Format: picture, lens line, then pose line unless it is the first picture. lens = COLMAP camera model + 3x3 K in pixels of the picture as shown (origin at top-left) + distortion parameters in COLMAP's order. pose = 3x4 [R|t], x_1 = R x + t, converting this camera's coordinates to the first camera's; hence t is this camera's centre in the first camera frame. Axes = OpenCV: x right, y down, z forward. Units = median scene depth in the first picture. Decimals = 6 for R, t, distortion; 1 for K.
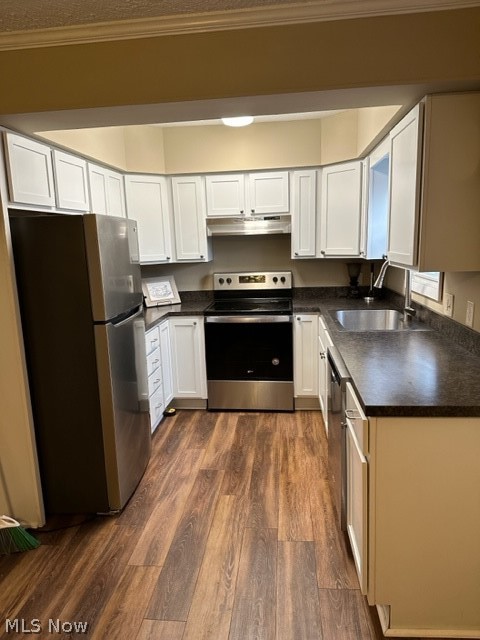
lens RADIAL K [[443.3, 0, 237.2], [0, 443.3, 321.7], [0, 0, 1]] dist [0.079225, -0.110929]
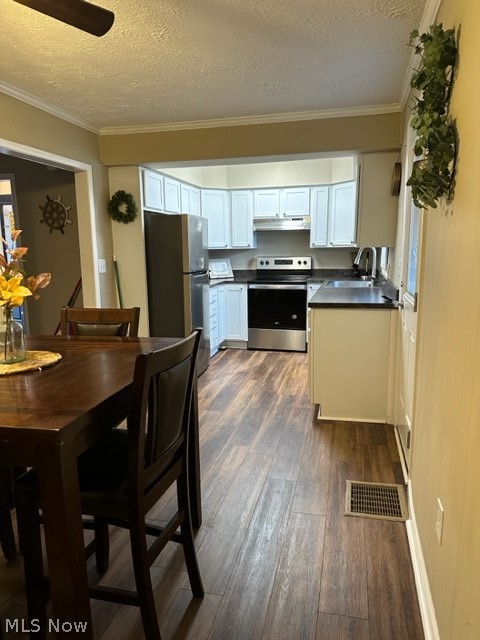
lens RADIAL K [[443.3, 0, 241.0], [0, 443.3, 325.3], [0, 0, 1]] dist [0.079225, -0.110929]
pose [[0.991229, 0.048790, -0.122815, 0.100736], [-0.049113, 0.998793, 0.000402, 0.137714], [0.122687, 0.005633, 0.992429, -0.528524]]
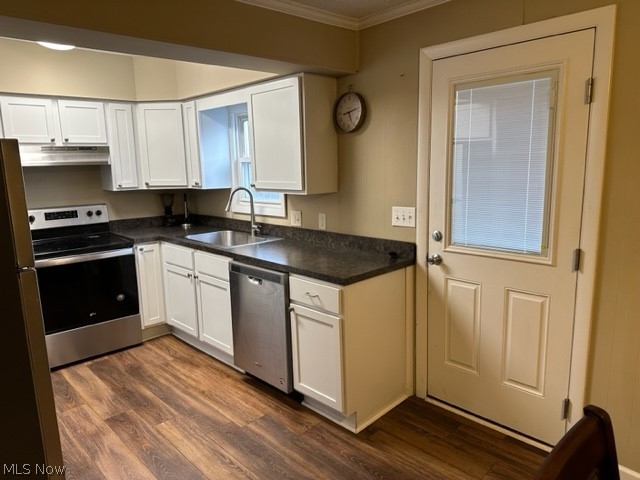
lens RADIAL K [[443.3, 0, 321.1], [0, 443.3, 240.4], [0, 0, 1]] dist [0.079225, -0.110929]
pose [[0.640129, -0.110339, 0.760303, -0.393056], [0.140482, 0.989758, 0.025361, 0.005275], [-0.755314, 0.090575, 0.649073, 0.029406]]
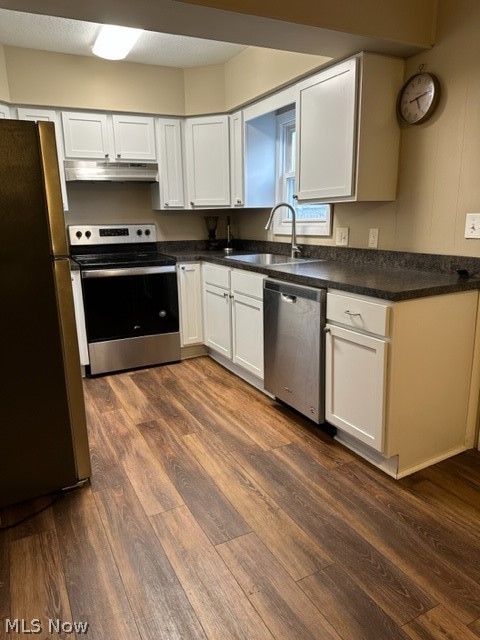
lens RADIAL K [[443.3, 0, 240.3], [0, 443.3, 317.2], [0, 0, 1]] dist [0.079225, -0.110929]
pose [[0.835851, -0.105028, 0.538815, -0.326750], [0.091186, 0.994455, 0.052388, 0.067867], [-0.541330, 0.005343, 0.840793, 0.083128]]
